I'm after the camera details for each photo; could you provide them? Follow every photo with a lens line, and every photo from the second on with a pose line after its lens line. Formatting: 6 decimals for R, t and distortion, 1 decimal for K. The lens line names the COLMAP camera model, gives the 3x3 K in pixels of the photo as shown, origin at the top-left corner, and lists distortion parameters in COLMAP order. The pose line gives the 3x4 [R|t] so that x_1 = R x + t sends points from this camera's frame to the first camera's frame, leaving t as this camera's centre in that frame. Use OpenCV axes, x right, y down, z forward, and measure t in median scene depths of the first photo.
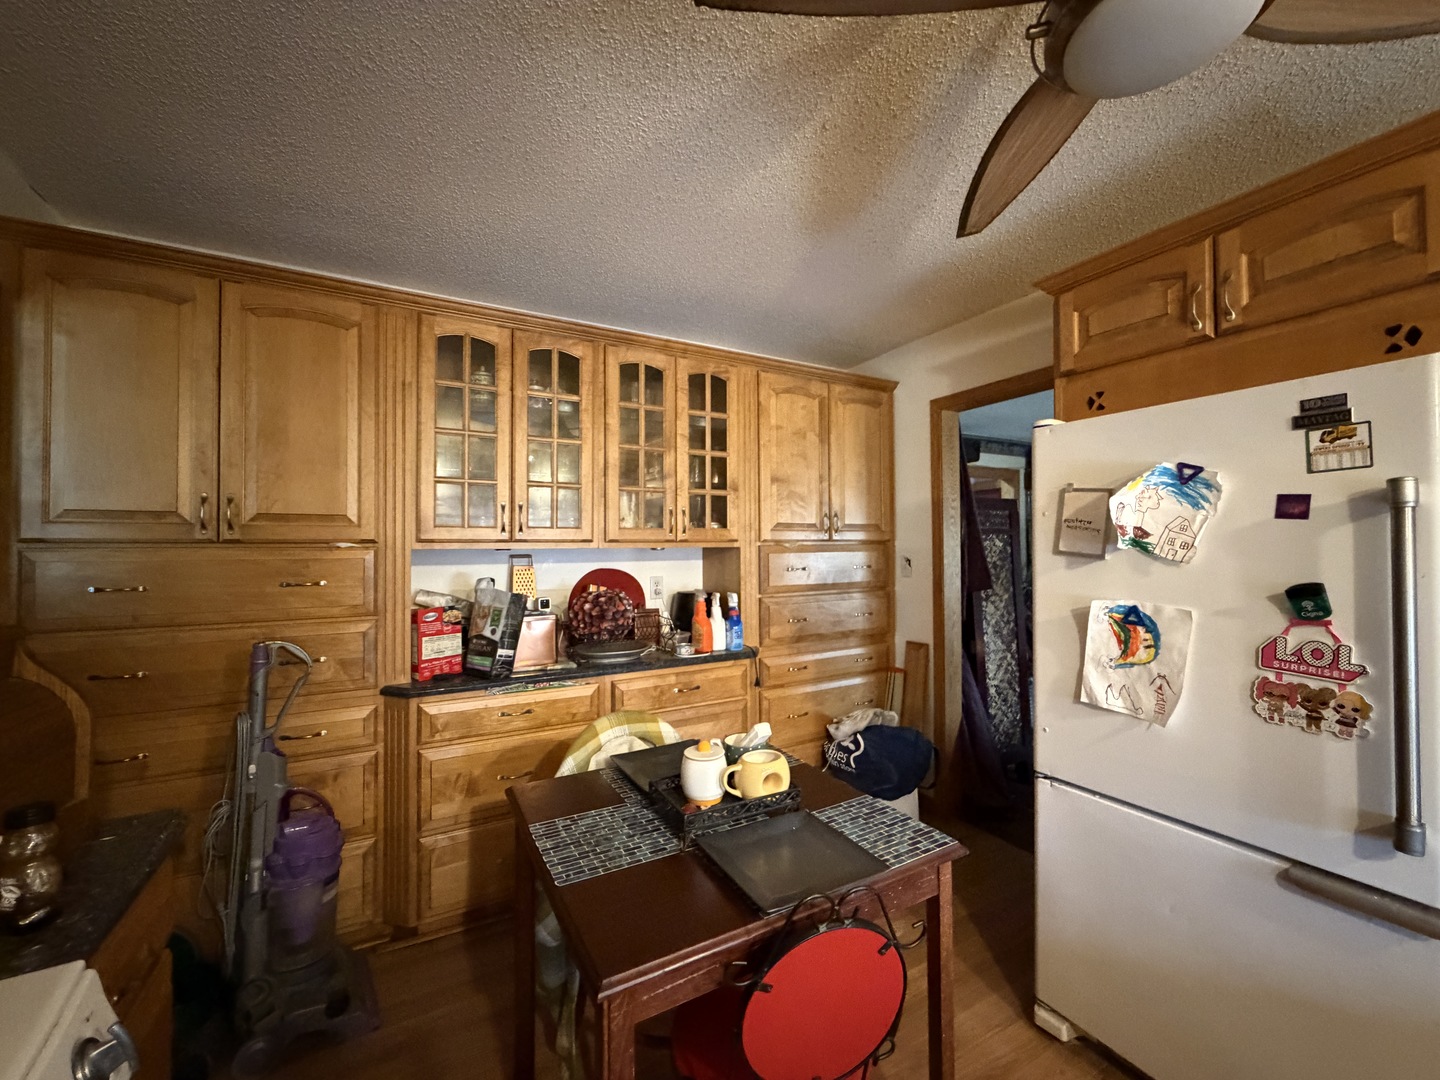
lens RADIAL K [[574.6, 0, 720.0], [0, 574.6, 540.0], [0, 0, 1]] dist [0.000247, 0.000036]
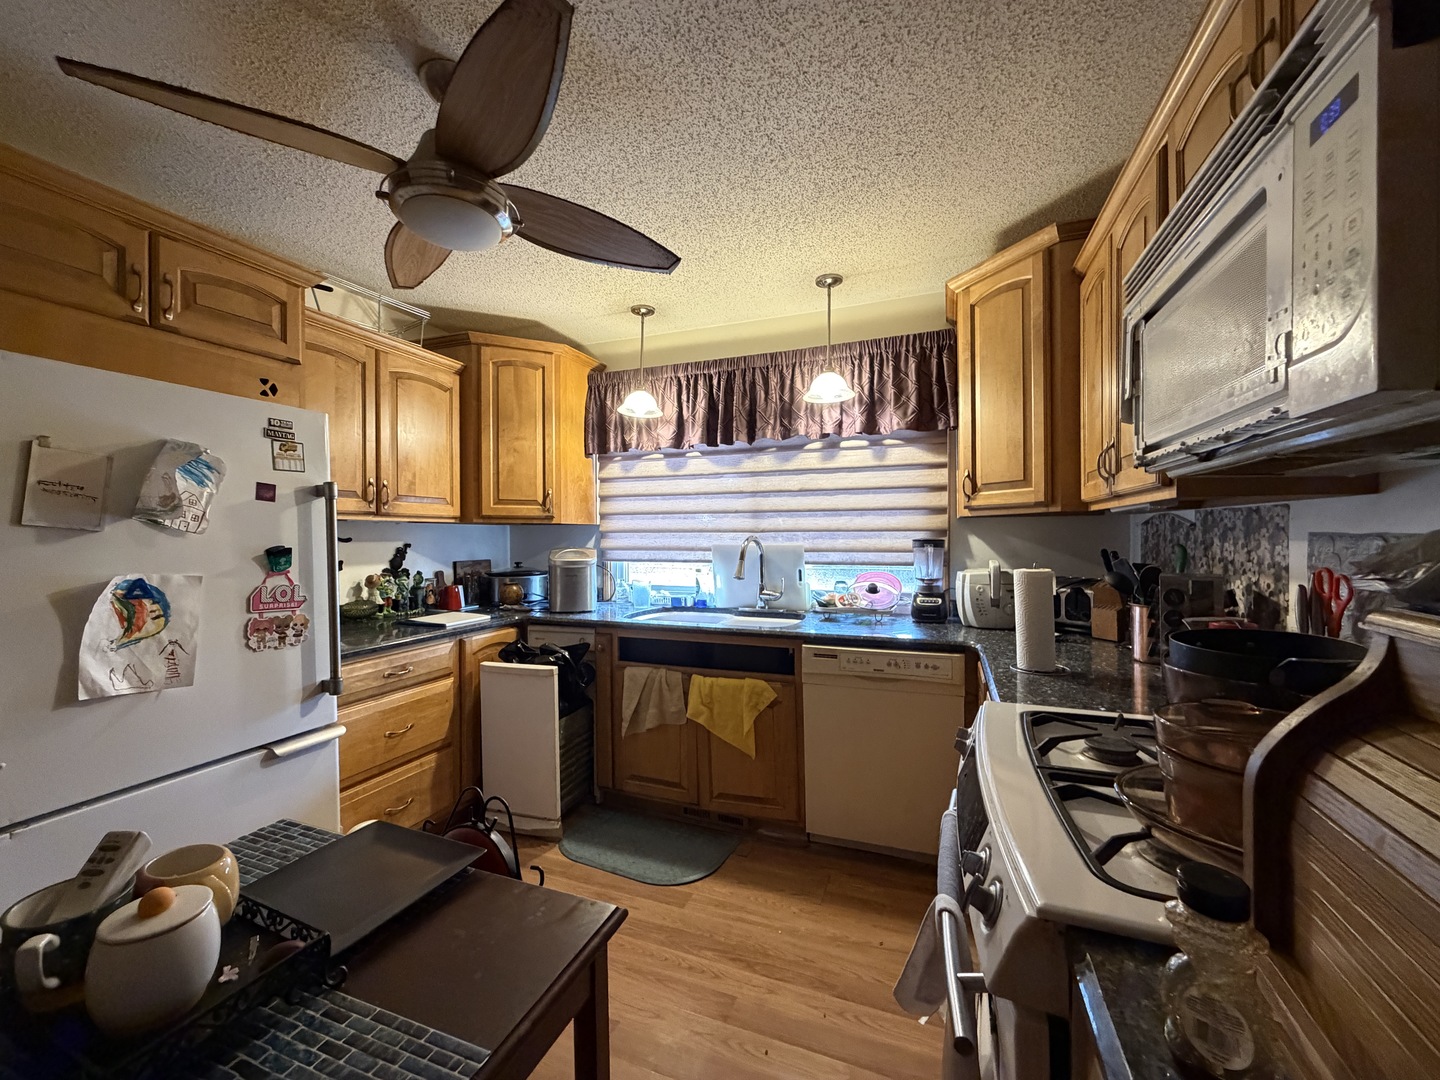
lens RADIAL K [[574.6, 0, 720.0], [0, 574.6, 540.0], [0, 0, 1]] dist [0.000247, 0.000036]
pose [[-0.641942, -0.001032, 0.766752, -0.708371], [-0.003889, 0.999991, -0.001910, 0.051079], [-0.766743, -0.004208, -0.641940, 0.949004]]
